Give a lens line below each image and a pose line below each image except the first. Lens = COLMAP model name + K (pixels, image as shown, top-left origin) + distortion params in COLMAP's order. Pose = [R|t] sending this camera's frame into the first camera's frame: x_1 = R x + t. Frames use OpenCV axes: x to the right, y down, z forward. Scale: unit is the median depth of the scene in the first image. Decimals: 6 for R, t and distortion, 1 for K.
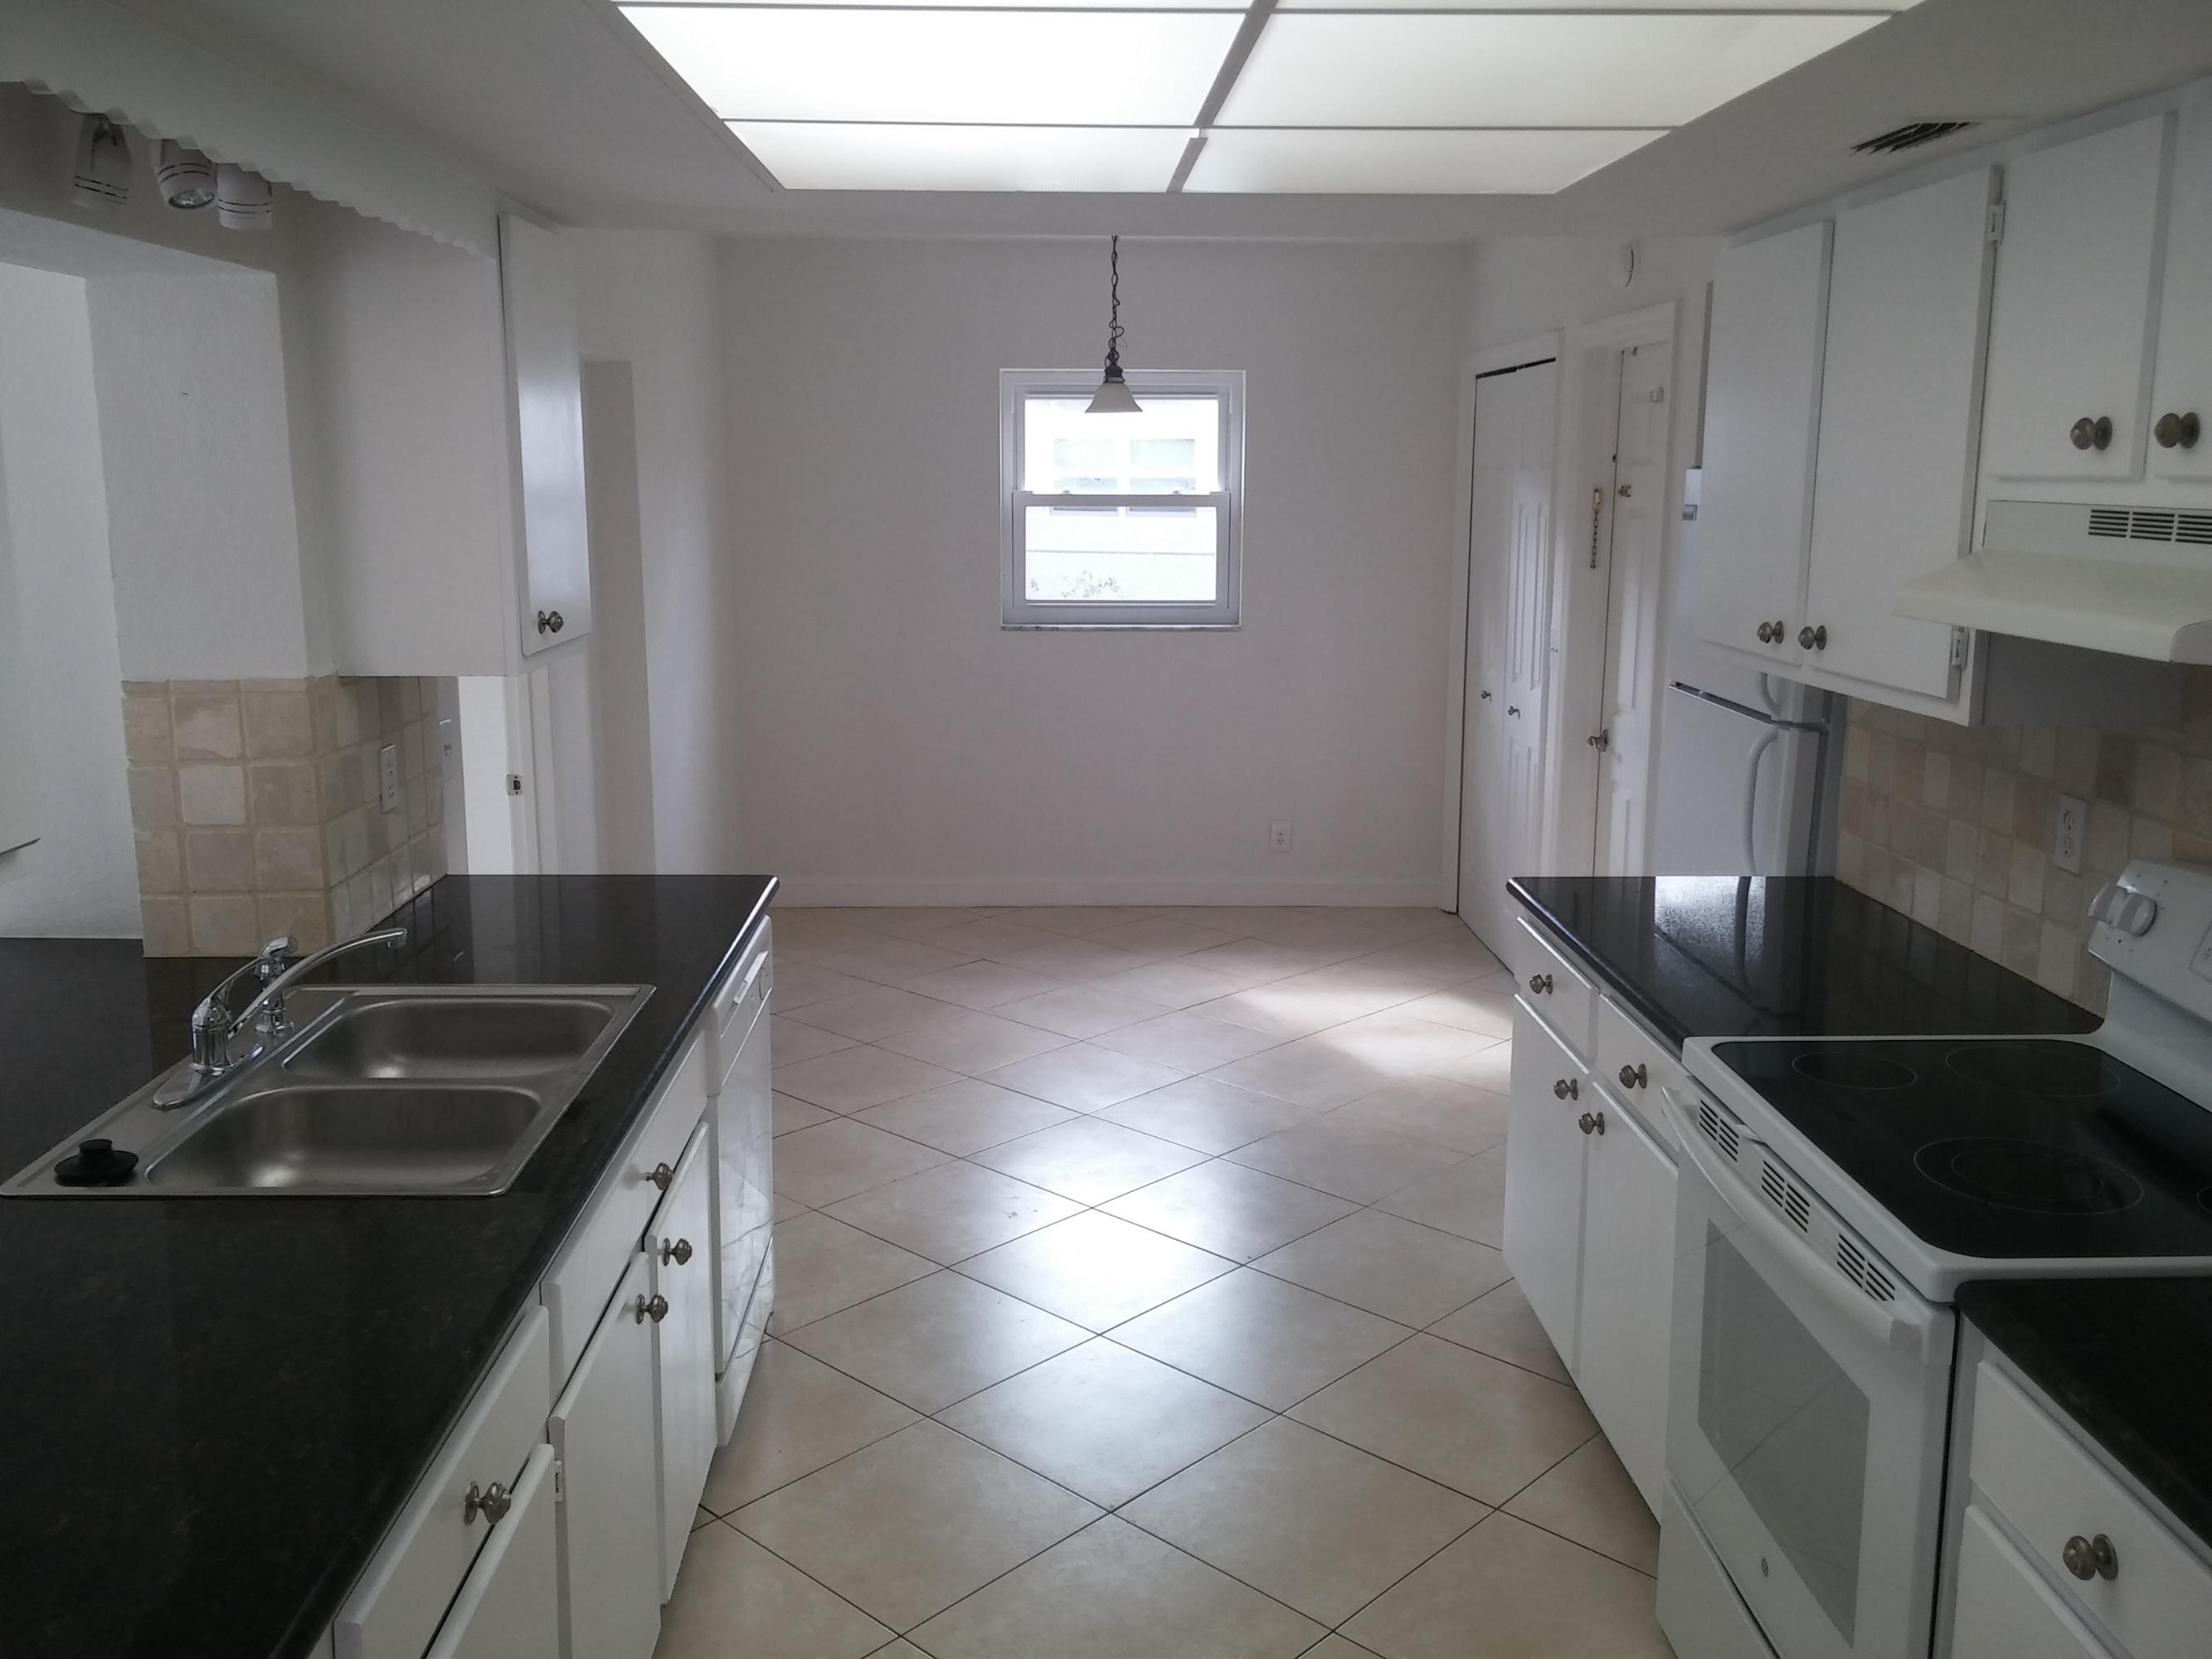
lens RADIAL K [[1898.2, 0, 1095.8], [0, 1898.2, 819.1], [0, 0, 1]] dist [0.097642, -0.124224]
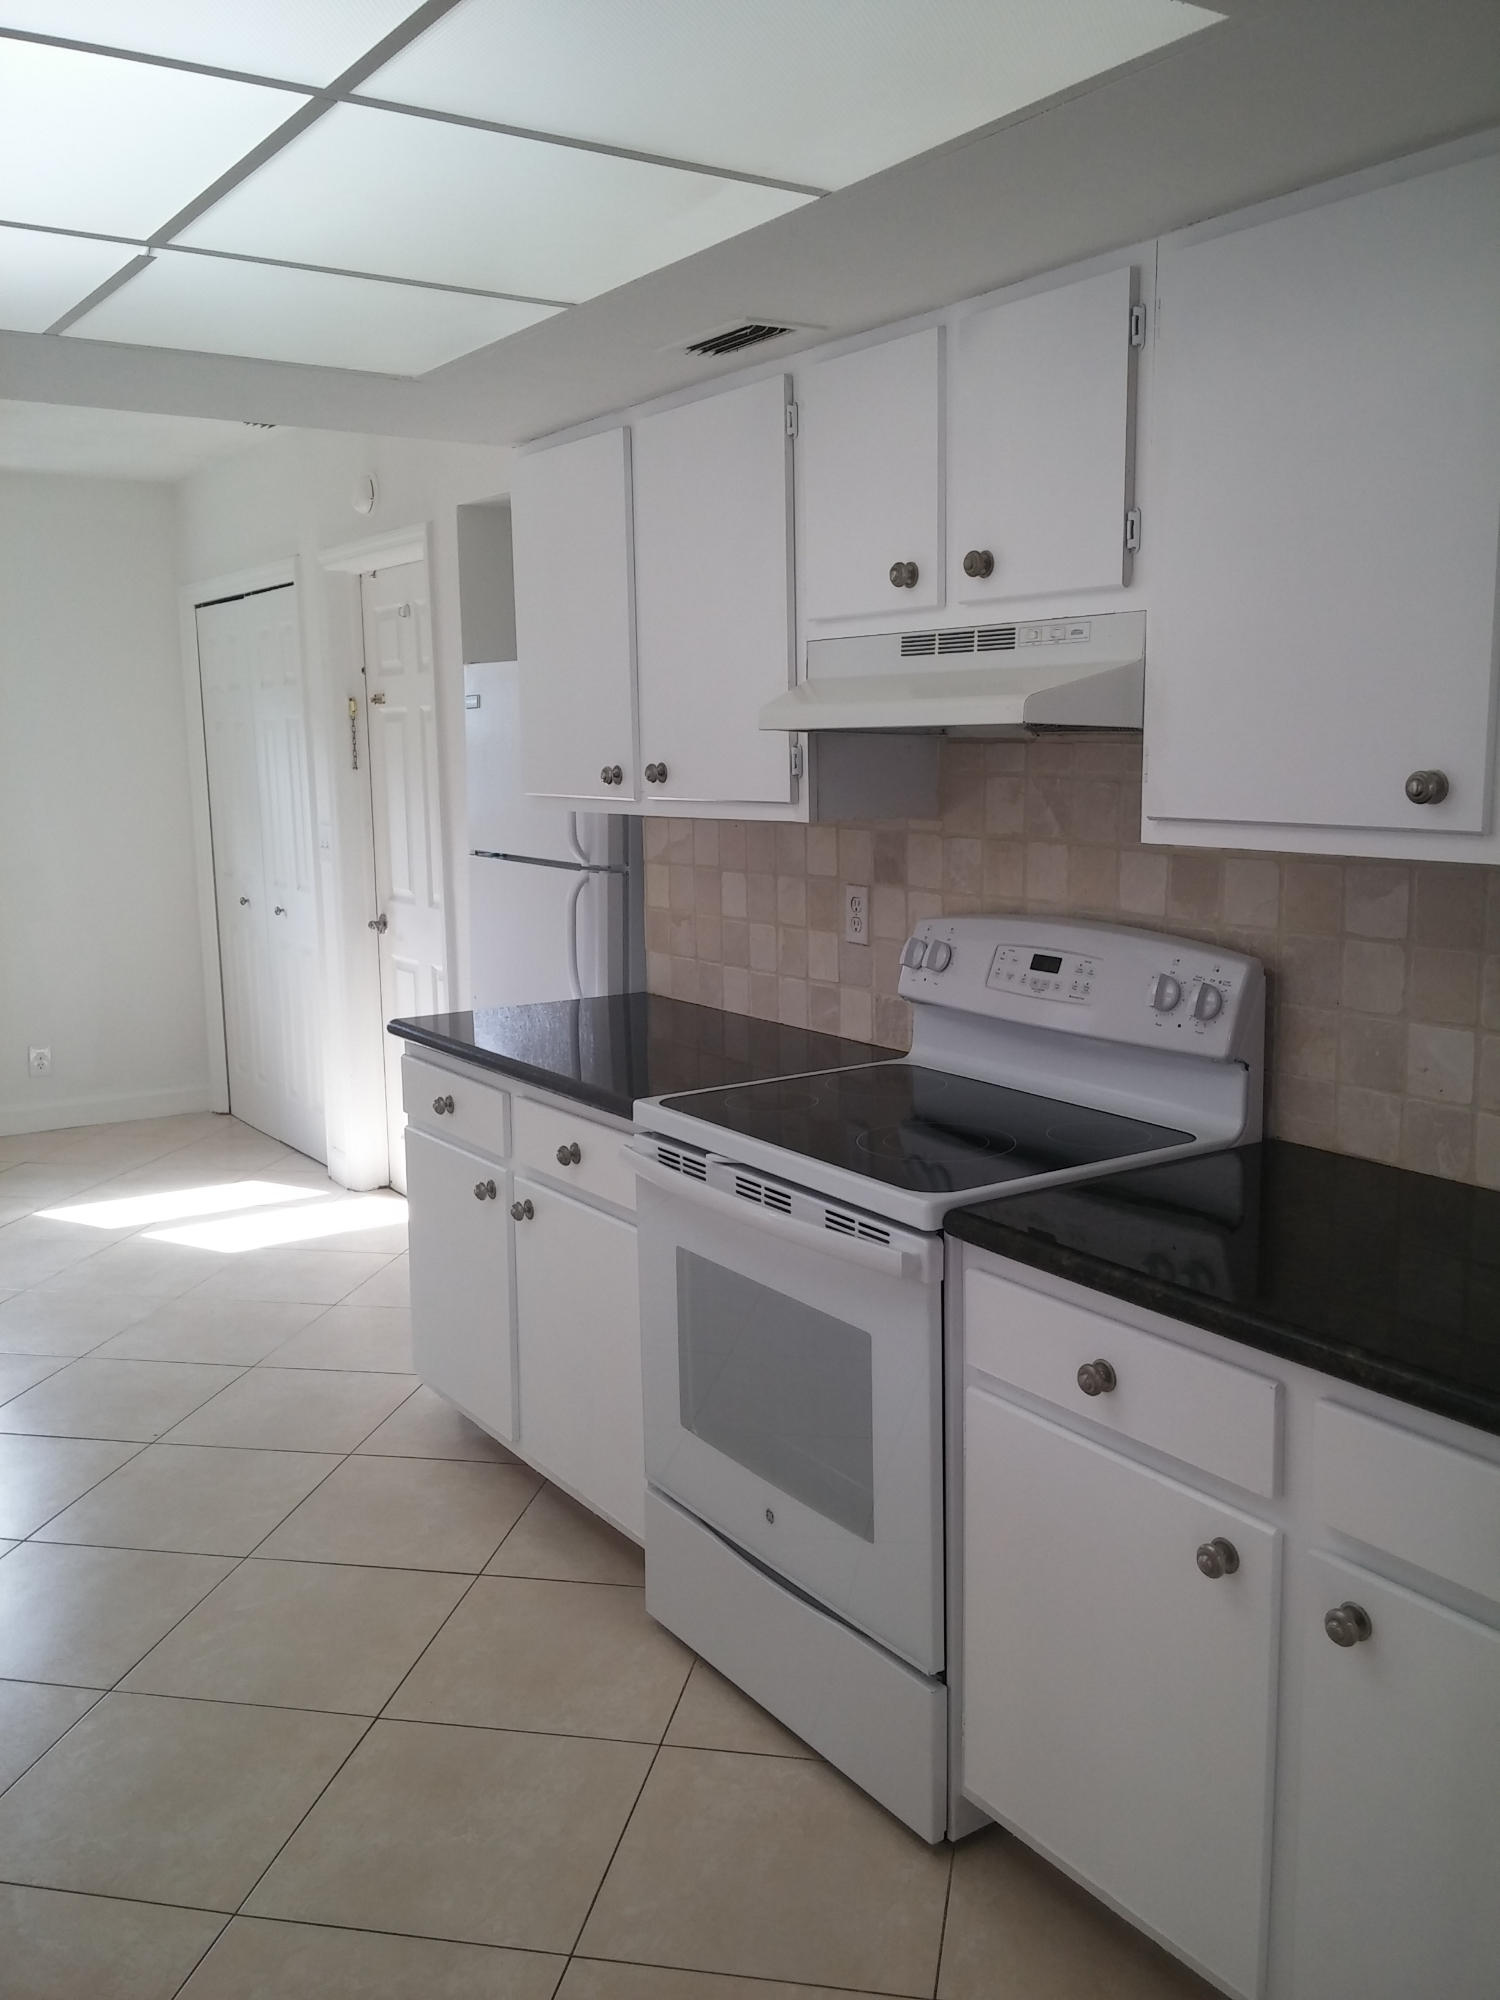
lens RADIAL K [[1716.2, 0, 763.8], [0, 1716.2, 1003.4], [0, 0, 1]] dist [0.097642, -0.124224]
pose [[0.841738, -0.098246, 0.530872, -0.154618], [0.116220, 0.993223, -0.000464, 0.056694], [-0.527229, 0.062089, 0.847452, 0.057870]]
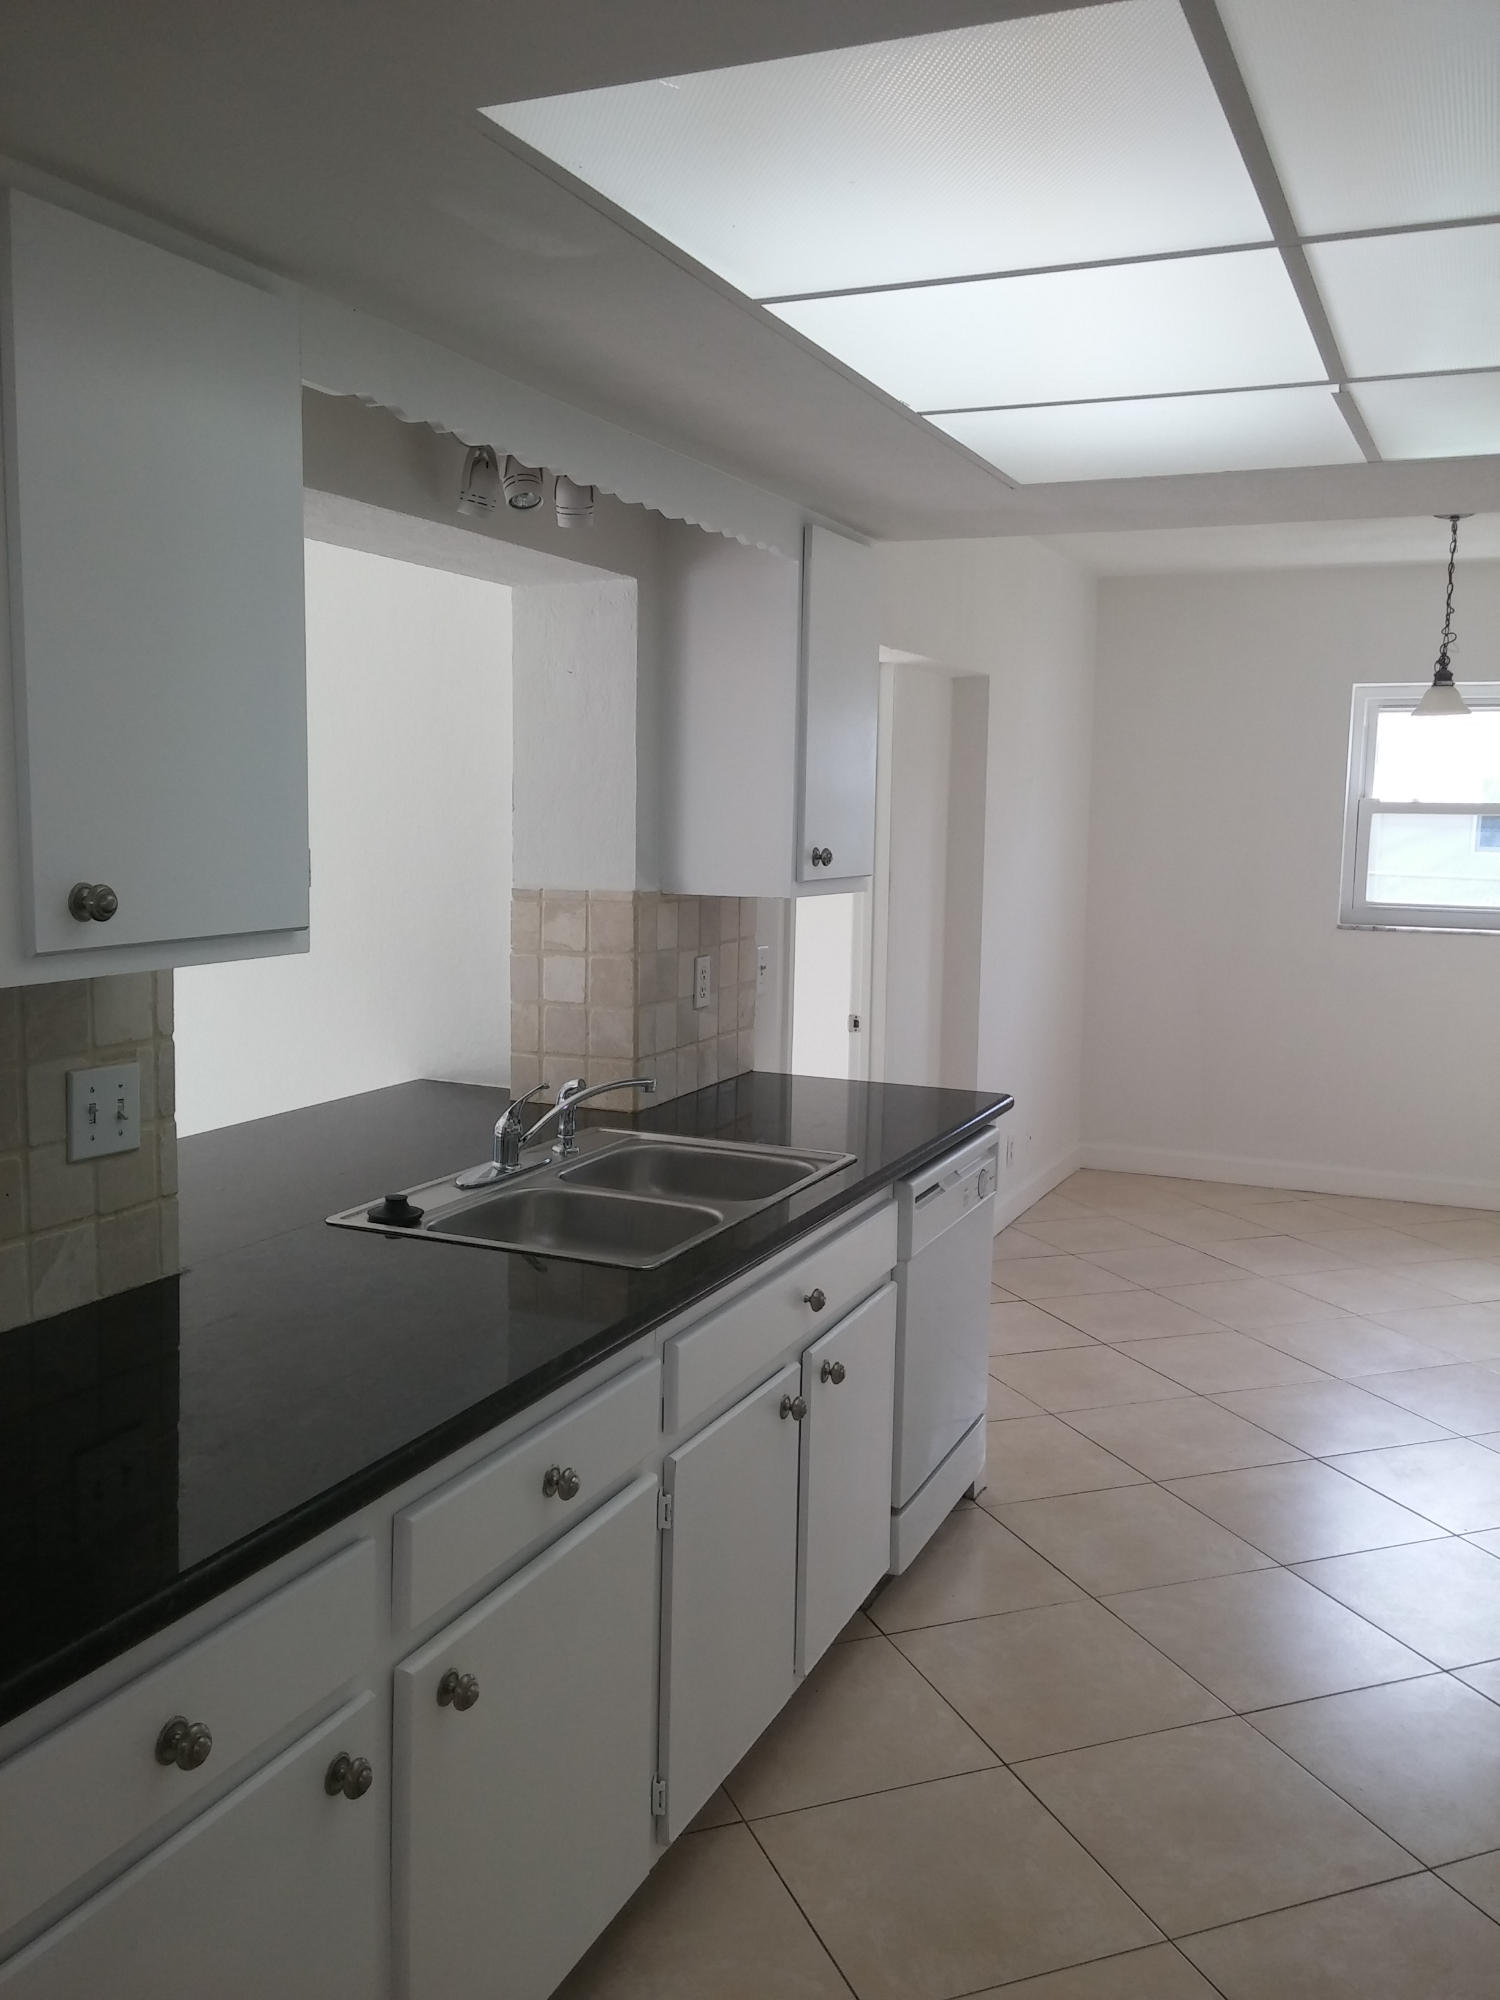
lens RADIAL K [[1716.2, 0, 763.8], [0, 1716.2, 1003.4], [0, 0, 1]] dist [0.097642, -0.124224]
pose [[0.908575, 0.061589, -0.413157, 0.144410], [-0.092058, 0.994276, -0.054230, 0.054749], [0.407452, 0.087306, 0.909044, 0.003693]]
